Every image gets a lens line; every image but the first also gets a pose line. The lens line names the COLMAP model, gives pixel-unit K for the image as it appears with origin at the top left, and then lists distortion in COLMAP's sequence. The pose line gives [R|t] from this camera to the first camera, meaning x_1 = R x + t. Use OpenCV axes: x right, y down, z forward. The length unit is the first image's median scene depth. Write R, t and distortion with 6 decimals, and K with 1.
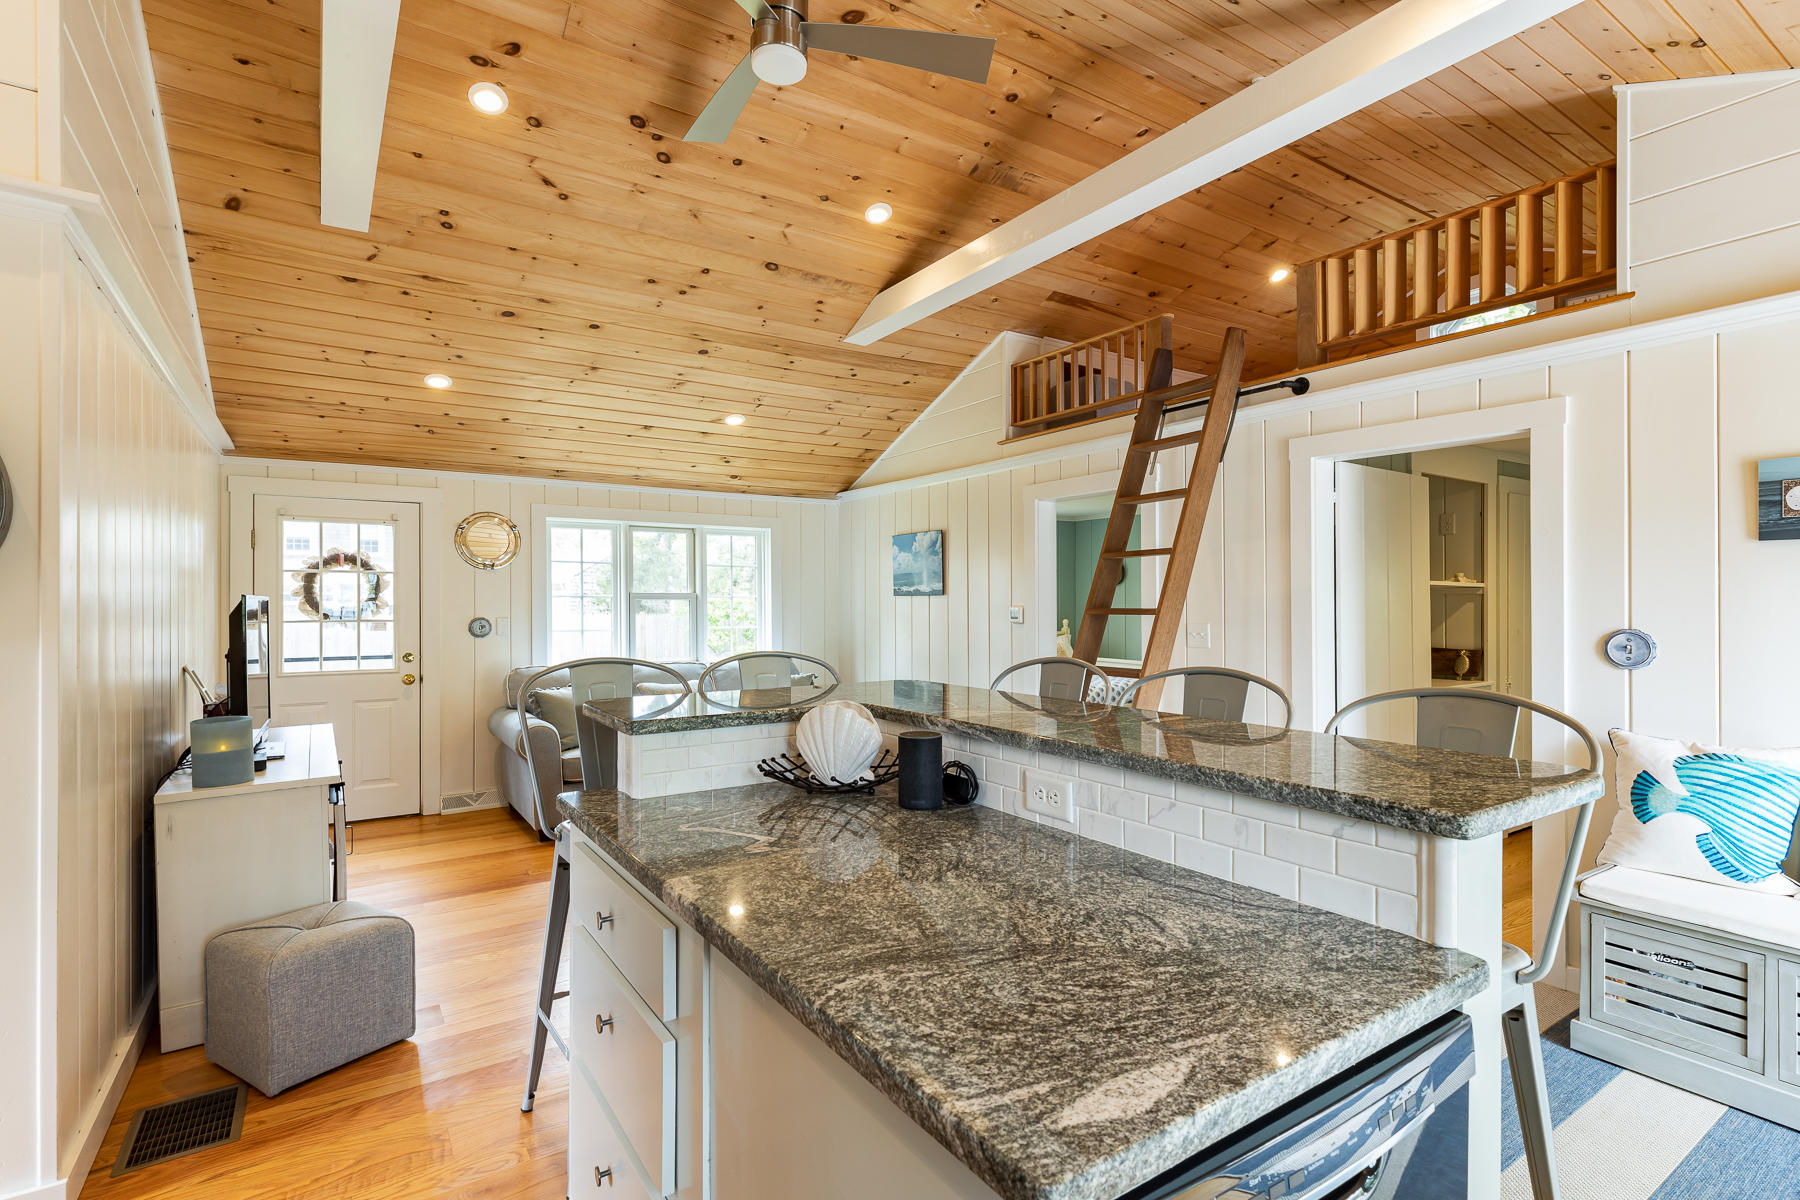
lens RADIAL K [[846.9, 0, 912.6], [0, 846.9, 605.0], [0, 0, 1]] dist [0.002874, -0.000638]
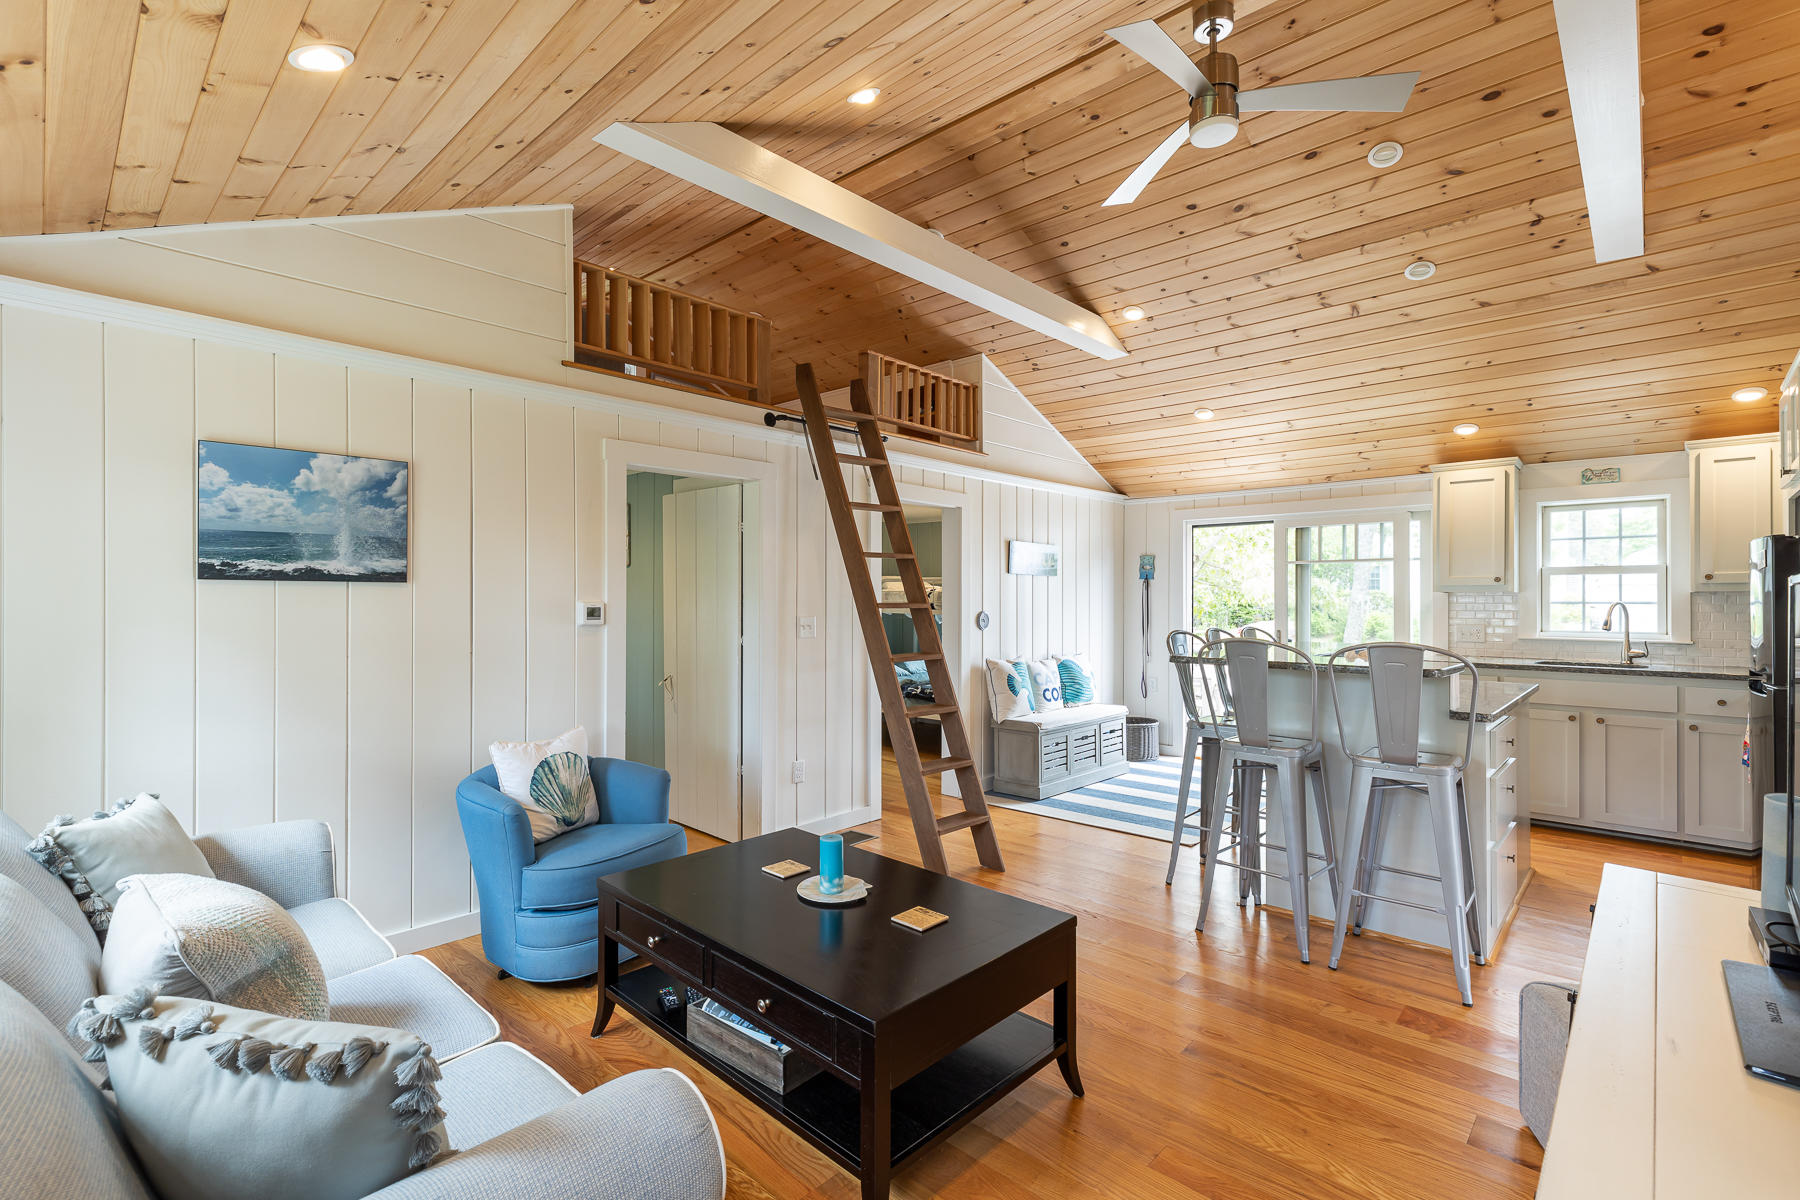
lens RADIAL K [[846.9, 0, 923.5], [0, 846.9, 595.1], [0, 0, 1]] dist [0.002874, -0.000638]
pose [[-0.243622, 0.005591, 0.969854, -0.621237], [0.000621, 0.999984, -0.005609, -0.000077], [-0.969870, -0.000764, -0.243622, 0.877412]]
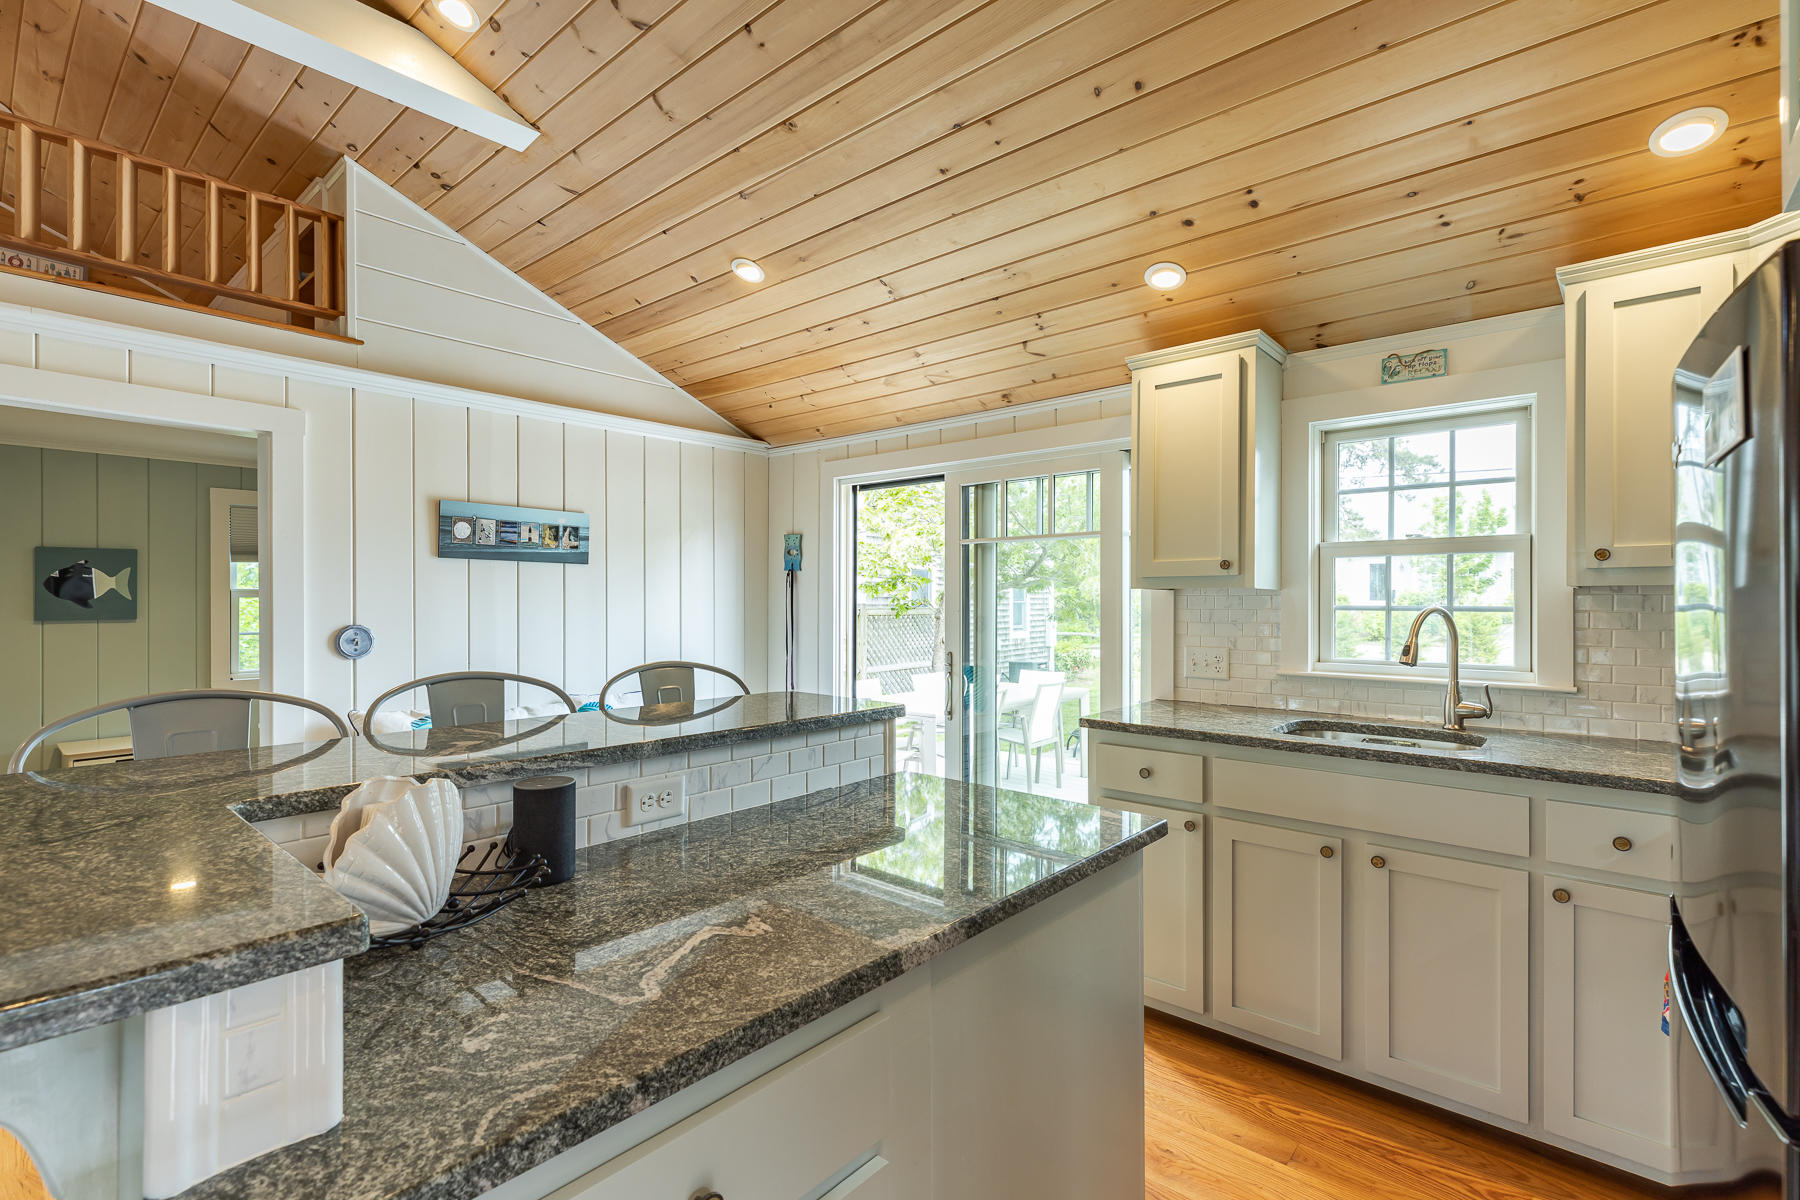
lens RADIAL K [[846.9, 0, 930.5], [0, 846.9, 599.2], [0, 0, 1]] dist [0.002874, -0.000638]
pose [[-0.279705, 0.002554, 0.960082, -0.267455], [0.002209, 0.999996, -0.002017, -0.001467], [-0.960083, 0.001557, -0.279710, 0.297022]]
